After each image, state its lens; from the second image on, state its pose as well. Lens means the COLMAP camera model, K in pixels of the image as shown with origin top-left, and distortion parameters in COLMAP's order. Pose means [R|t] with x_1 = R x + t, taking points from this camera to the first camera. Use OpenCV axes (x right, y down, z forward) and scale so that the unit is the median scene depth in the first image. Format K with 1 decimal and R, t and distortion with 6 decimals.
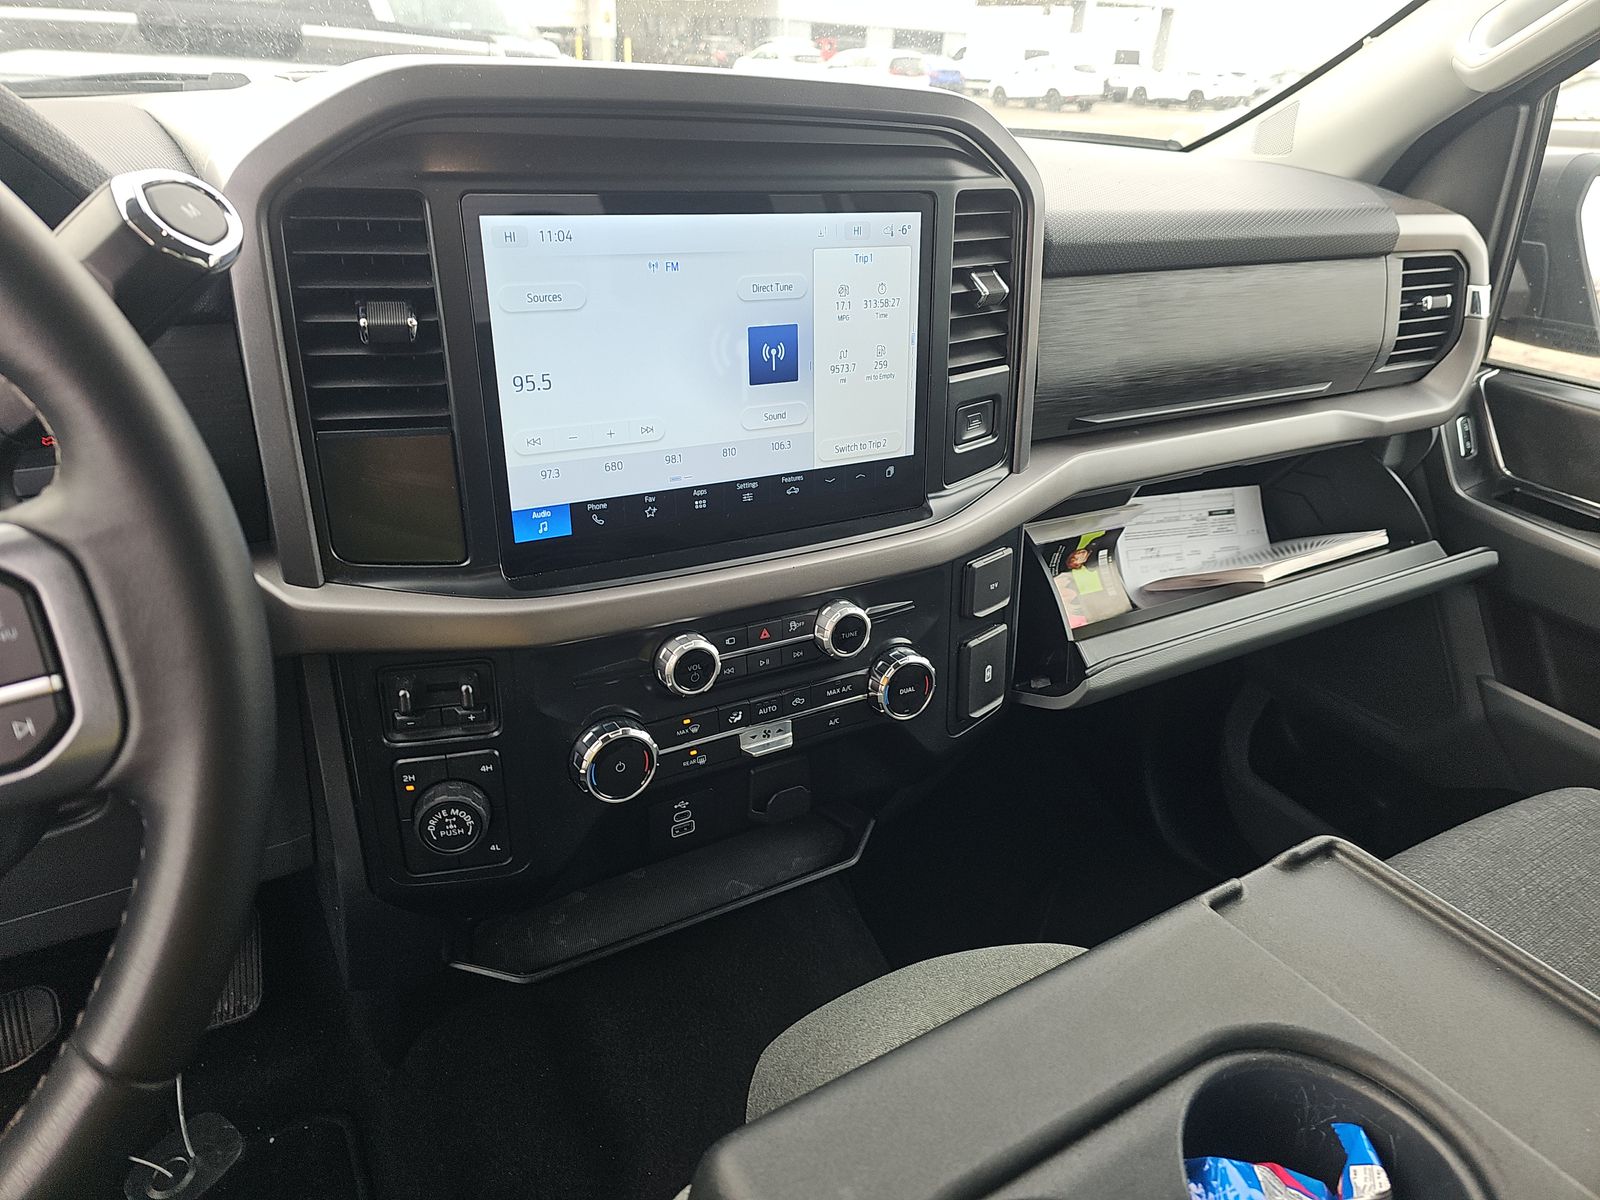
lens RADIAL K [[1068.5, 0, 786.4], [0, 1068.5, 557.7], [0, 0, 1]] dist [0.027102, -0.020398]
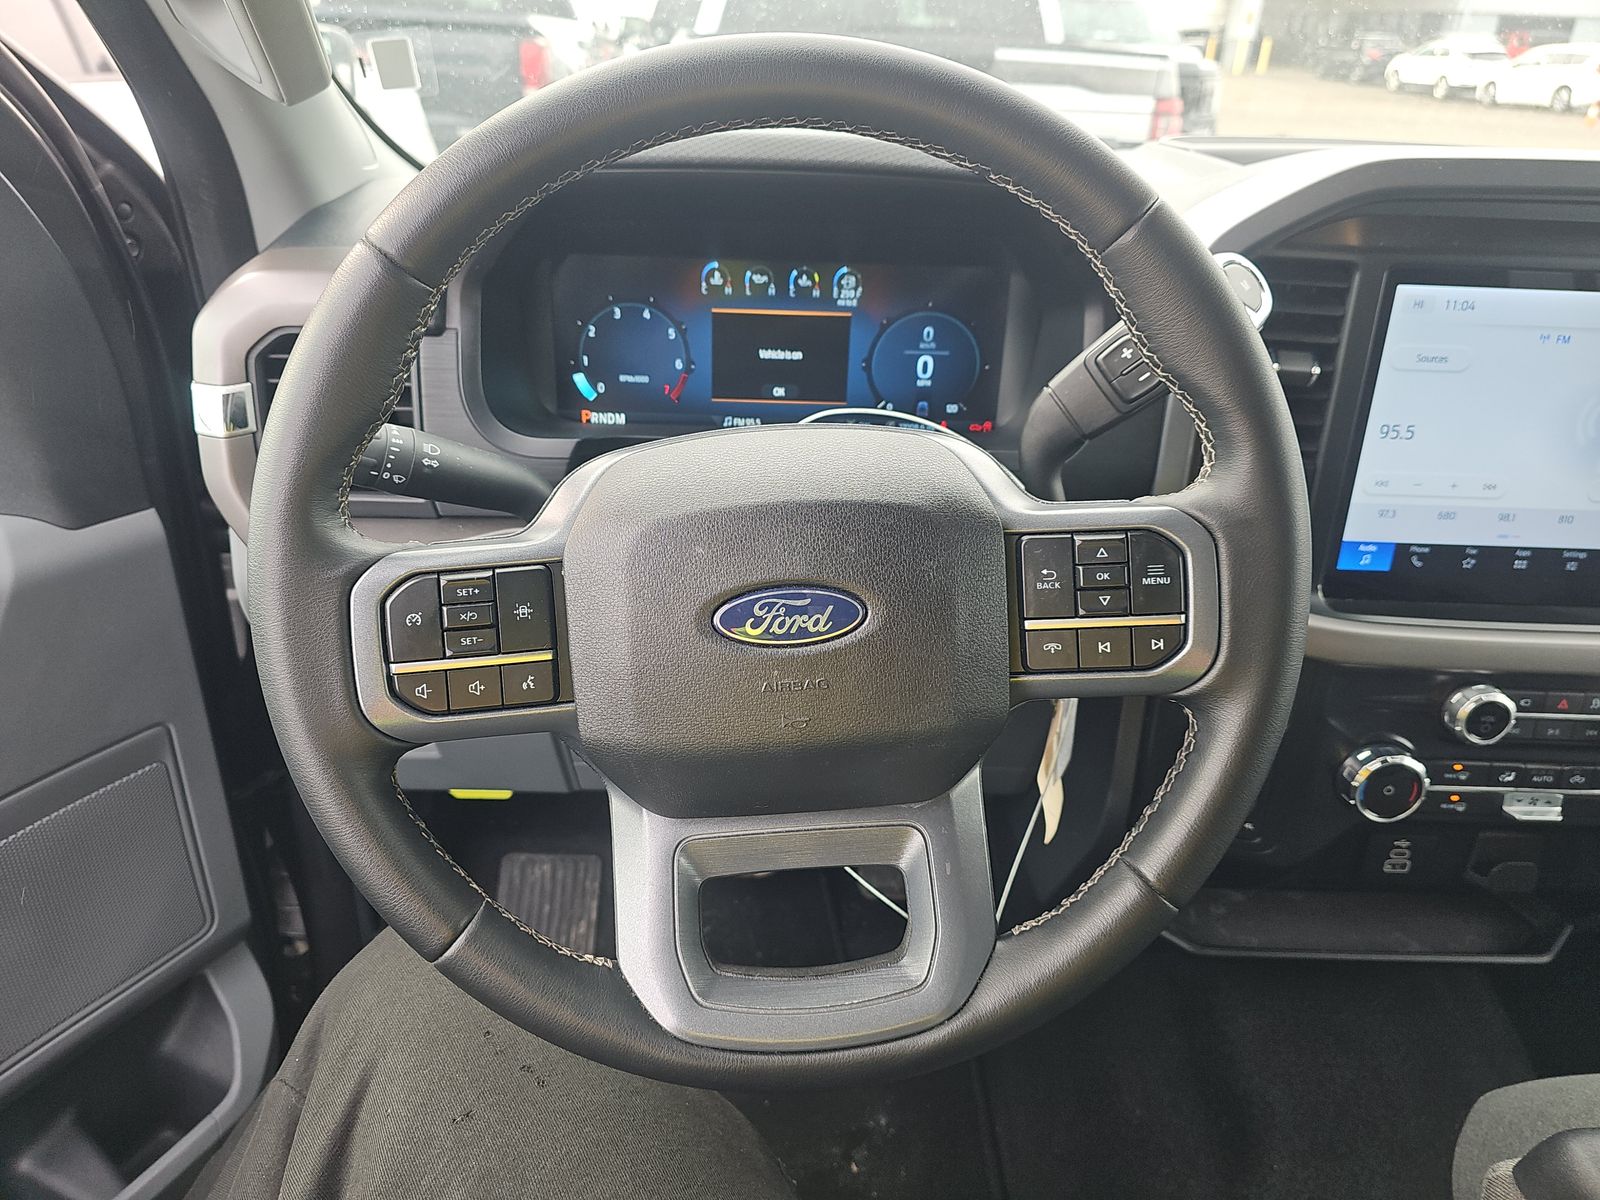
lens RADIAL K [[1068.5, 0, 774.9], [0, 1068.5, 542.8], [0, 0, 1]] dist [0.027102, -0.020398]
pose [[0.870900, 0.187074, -0.454463, -0.237309], [-0.192791, 0.980643, 0.034219, 0.031756], [0.452067, 0.057815, 0.890108, -0.246689]]
